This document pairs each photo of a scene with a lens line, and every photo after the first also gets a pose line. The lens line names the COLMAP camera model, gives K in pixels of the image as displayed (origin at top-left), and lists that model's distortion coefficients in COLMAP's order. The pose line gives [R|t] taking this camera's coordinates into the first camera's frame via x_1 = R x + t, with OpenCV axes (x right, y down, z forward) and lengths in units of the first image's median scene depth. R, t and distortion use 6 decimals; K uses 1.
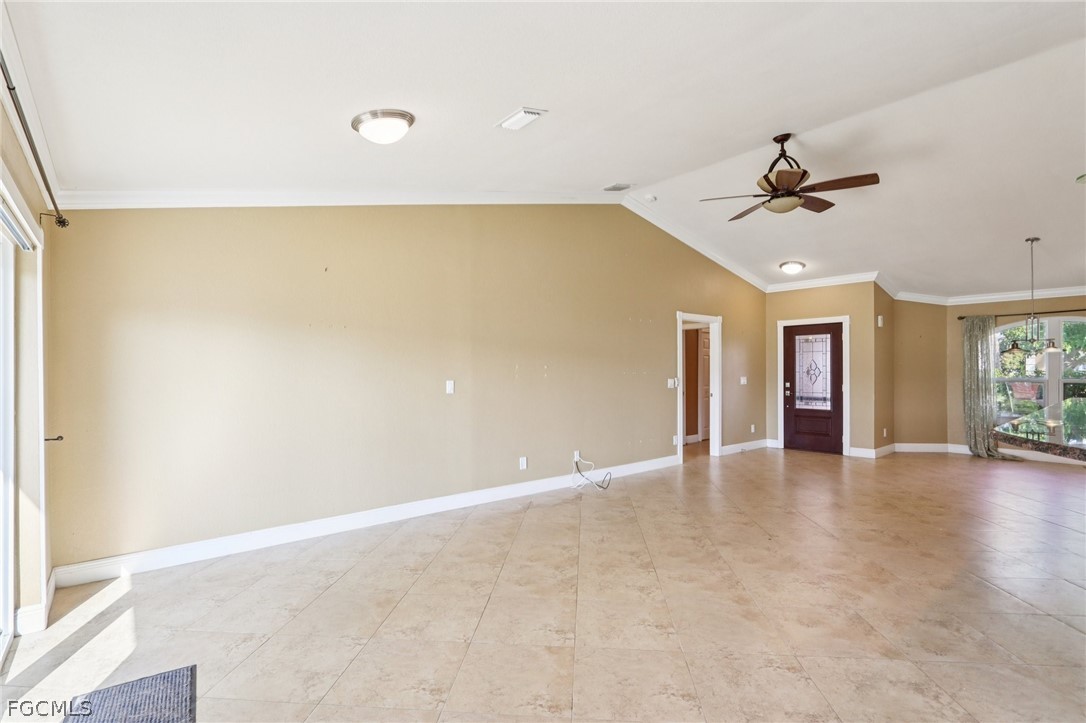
lens RADIAL K [[510.8, 0, 524.1], [0, 510.8, 369.7], [0, 0, 1]] dist [-0.011867, 0.000788]
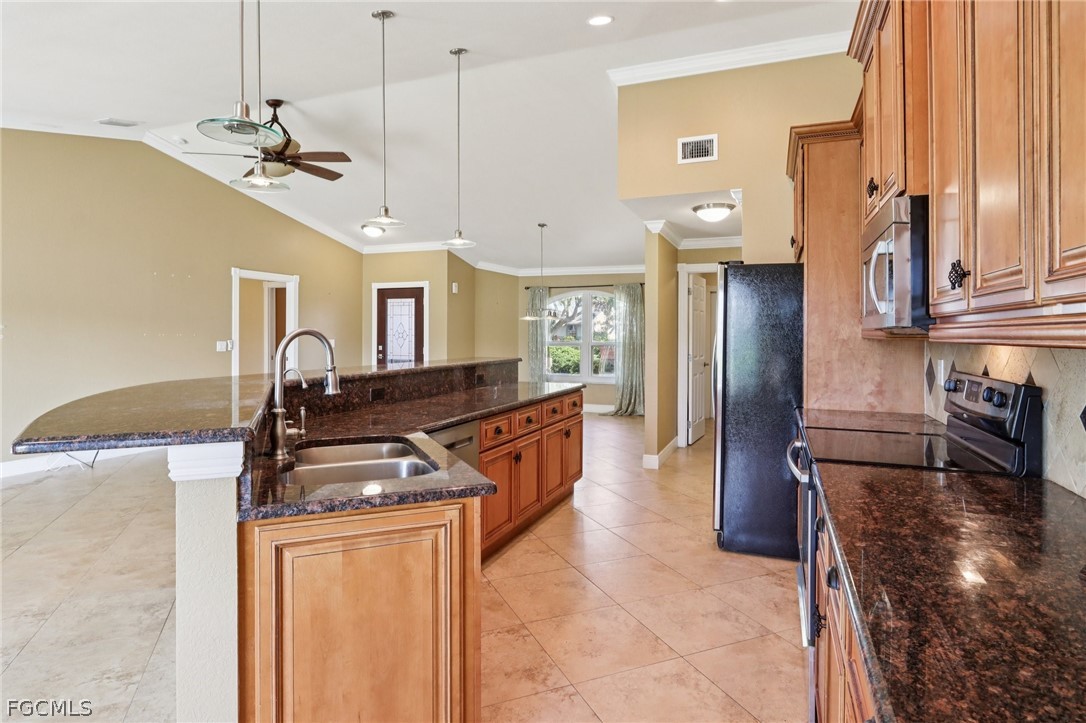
lens RADIAL K [[592.0, 0, 528.2], [0, 592.0, 325.6], [0, 0, 1]] dist [-0.012199, 0.000361]
pose [[0.879601, 0.013704, 0.475515, 0.242811], [-0.008559, 0.999879, -0.012984, -0.001235], [-0.475635, 0.007351, 0.879612, -0.163472]]
